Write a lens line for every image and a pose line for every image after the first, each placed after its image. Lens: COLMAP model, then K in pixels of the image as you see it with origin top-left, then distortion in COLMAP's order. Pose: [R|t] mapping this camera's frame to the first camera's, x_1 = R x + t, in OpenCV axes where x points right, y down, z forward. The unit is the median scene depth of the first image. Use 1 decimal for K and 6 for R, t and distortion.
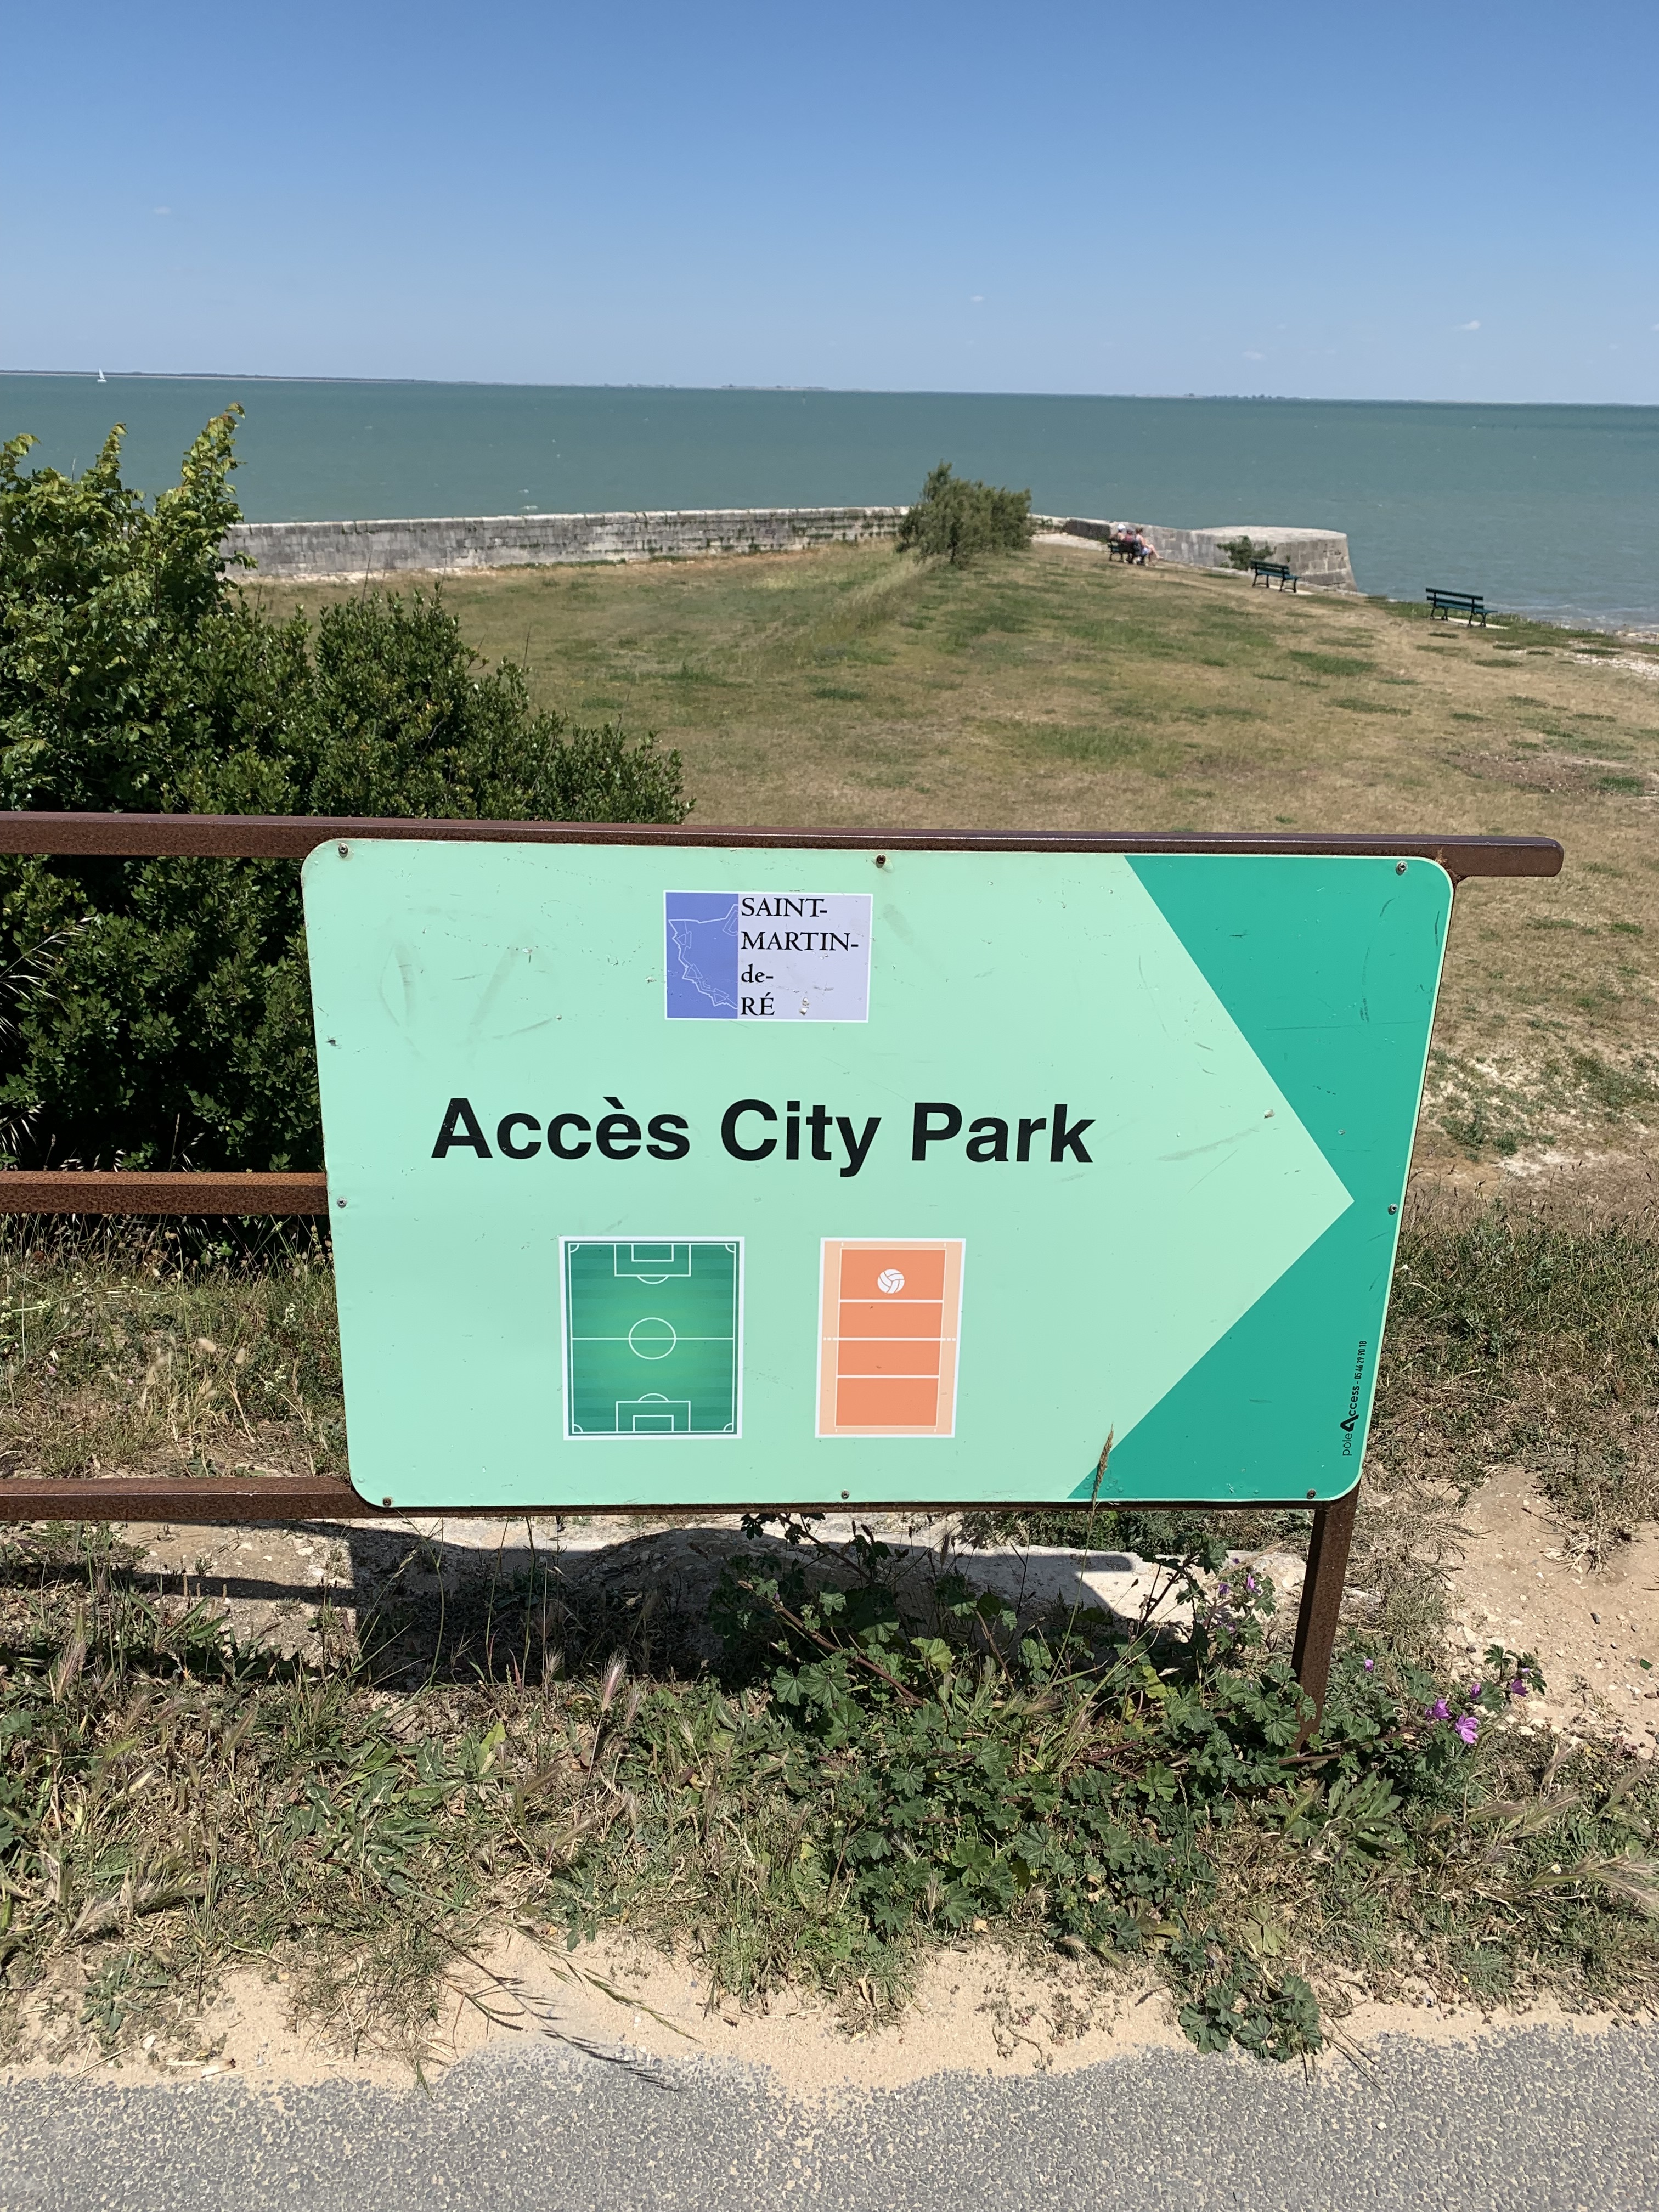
lens RADIAL K [[1713.6, 0, 829.5], [0, 1713.6, 1106.0], [0, 0, 1]] dist [0.056050, 0.004471]
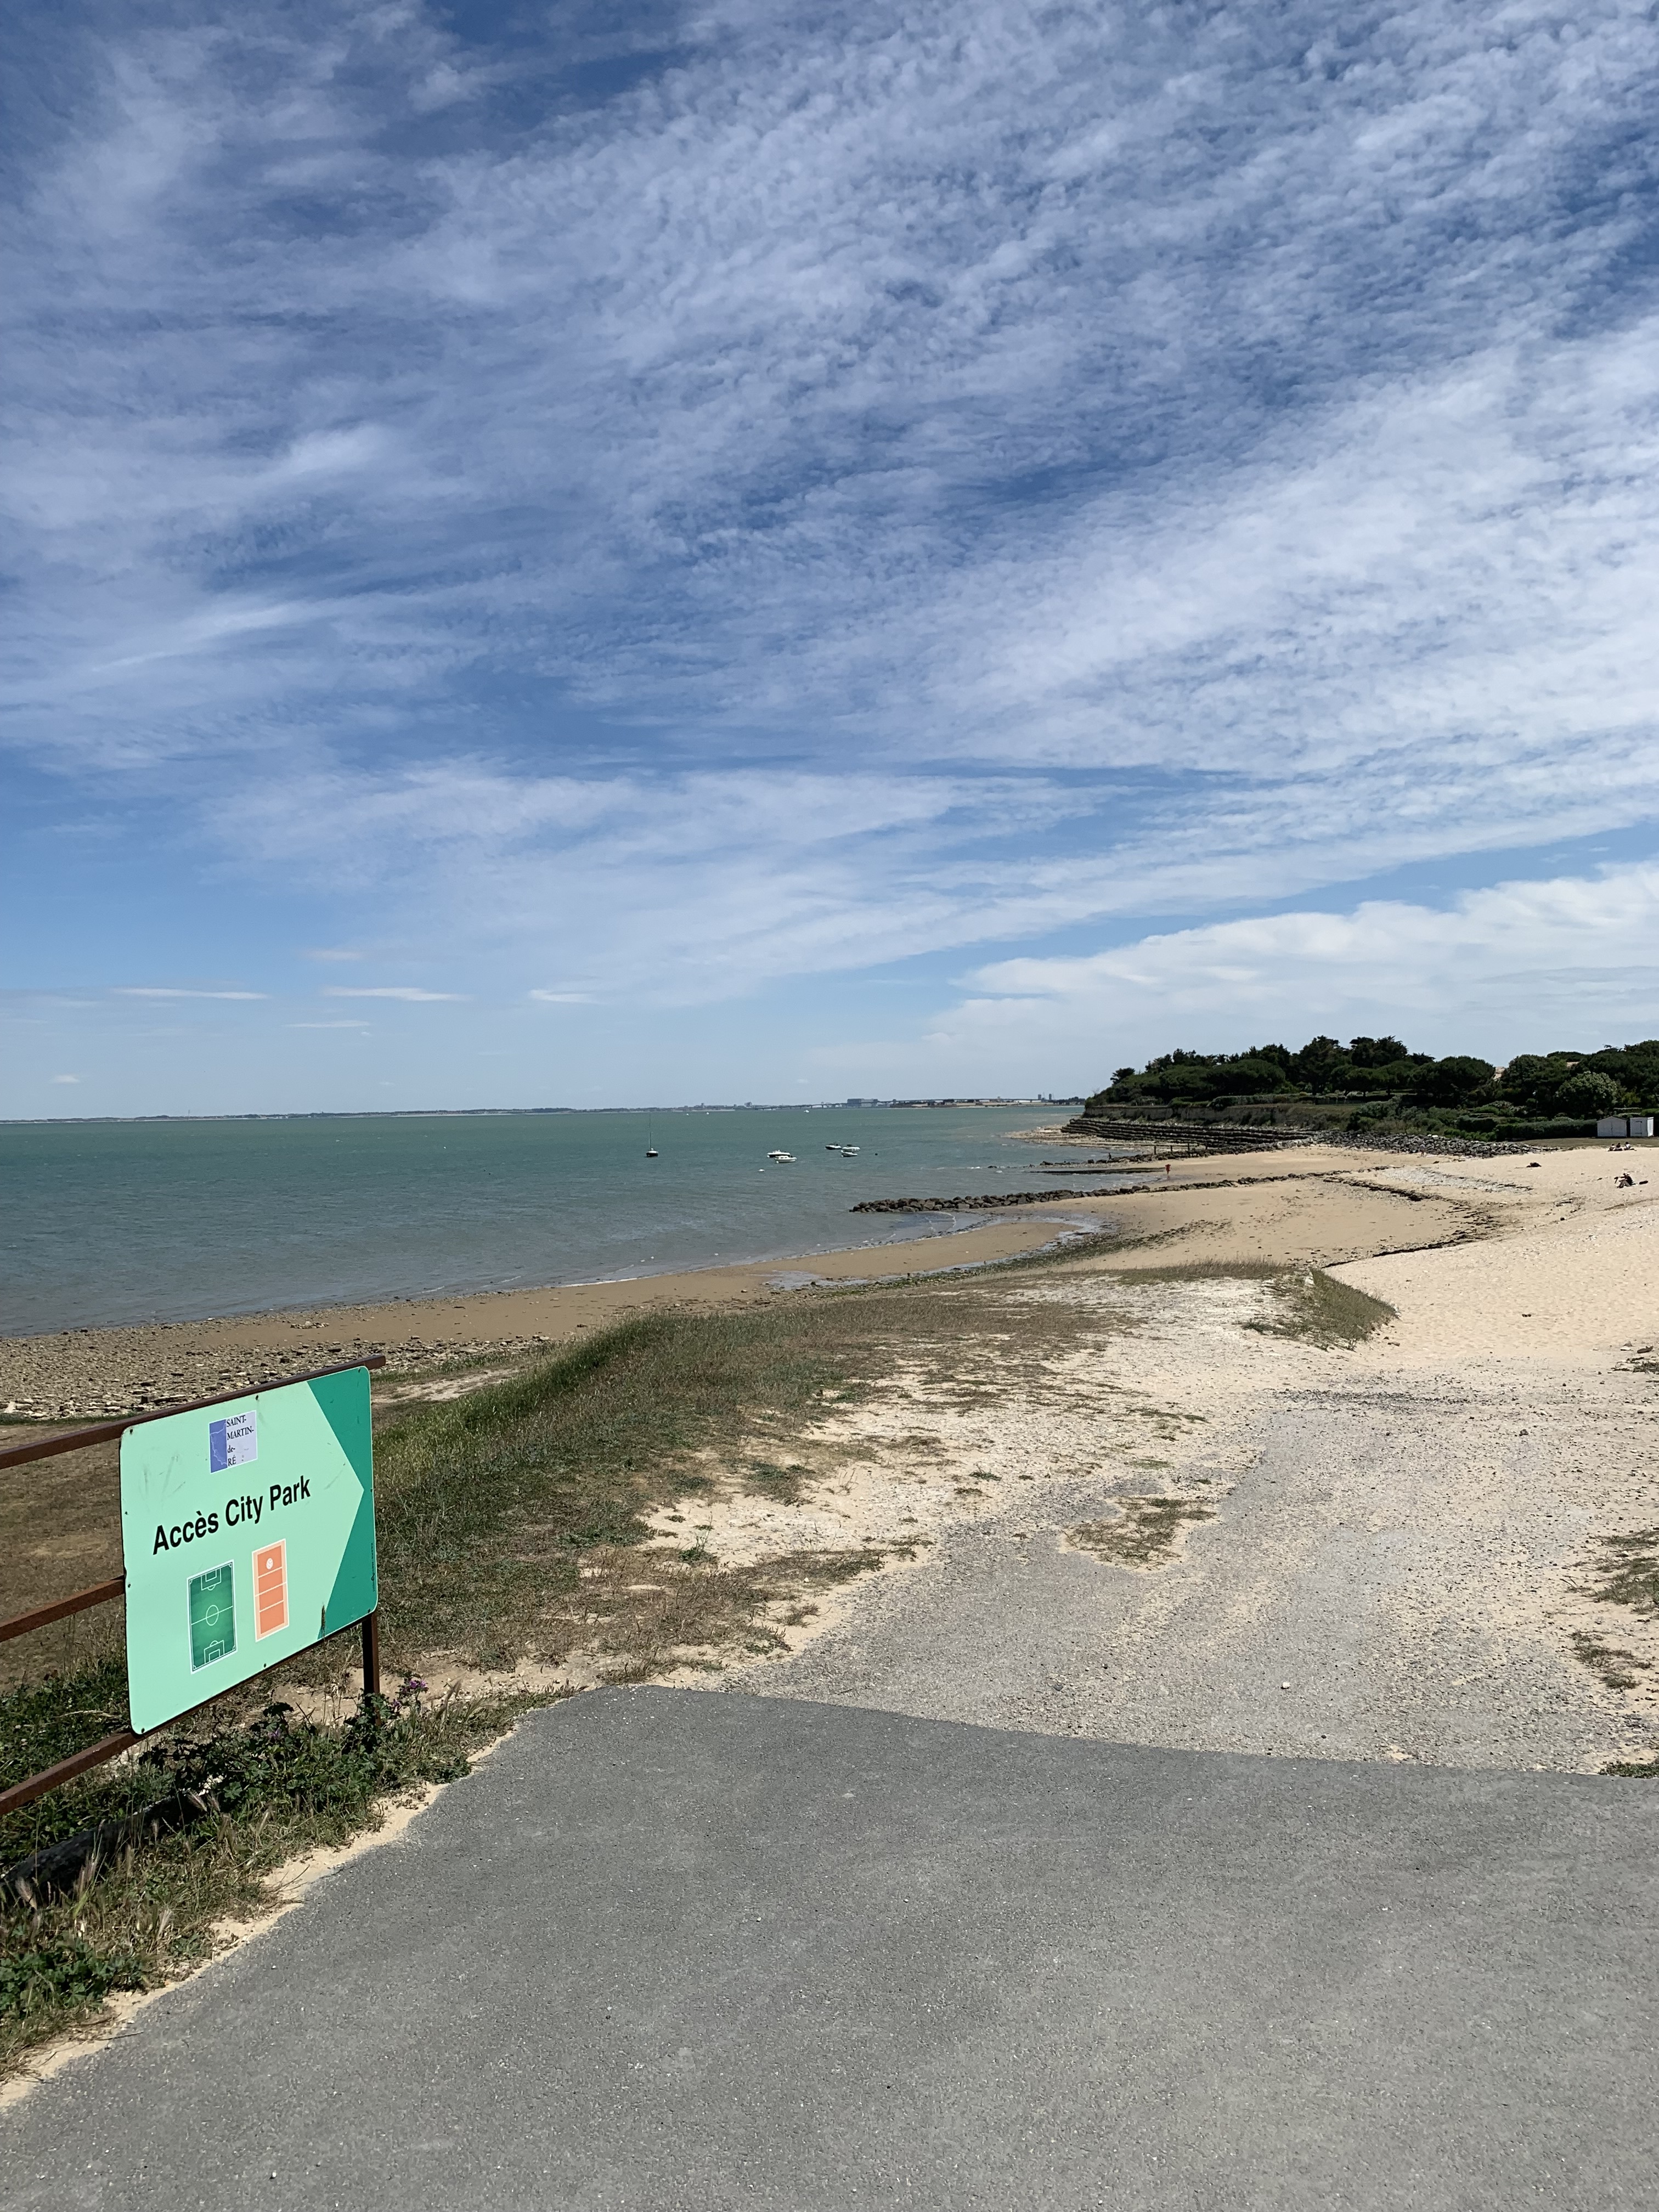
lens RADIAL K [[1713.6, 0, 829.5], [0, 1713.6, 1106.0], [0, 0, 1]] dist [0.056050, 0.004471]
pose [[0.309581, -0.018501, 0.950693, -2.212335], [0.395262, 0.911841, -0.110967, 0.099364], [-0.864828, 0.410126, 0.289602, -0.774078]]
